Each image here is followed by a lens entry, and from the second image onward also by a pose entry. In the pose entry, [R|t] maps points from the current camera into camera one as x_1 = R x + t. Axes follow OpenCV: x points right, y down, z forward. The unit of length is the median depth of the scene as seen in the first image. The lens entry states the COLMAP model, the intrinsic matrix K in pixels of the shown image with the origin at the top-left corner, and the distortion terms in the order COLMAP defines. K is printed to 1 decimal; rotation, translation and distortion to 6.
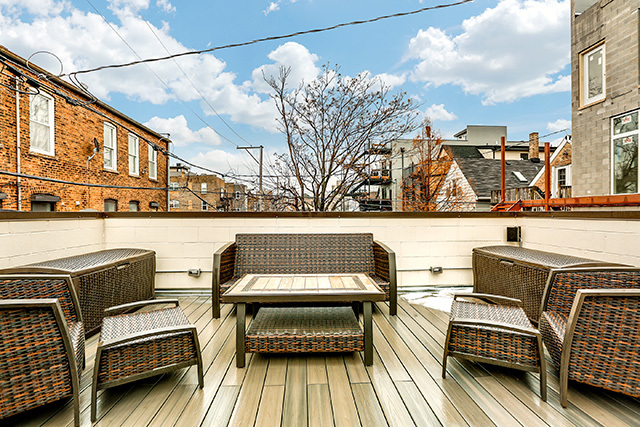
lens RADIAL K [[298.1, 0, 320.0], [0, 298.1, 213.5], [0, 0, 1]] dist [-0.046181, 0.019738]
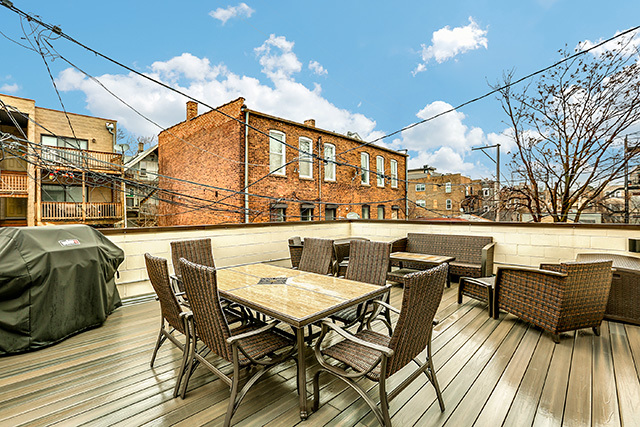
lens RADIAL K [[298.1, 0, 320.0], [0, 298.1, 213.5], [0, 0, 1]] dist [-0.046181, 0.019738]
pose [[0.692926, 0.002485, -0.721004, 0.194720], [0.004117, 0.999964, 0.007403, -0.020211], [0.720997, -0.008098, 0.692891, -0.187217]]
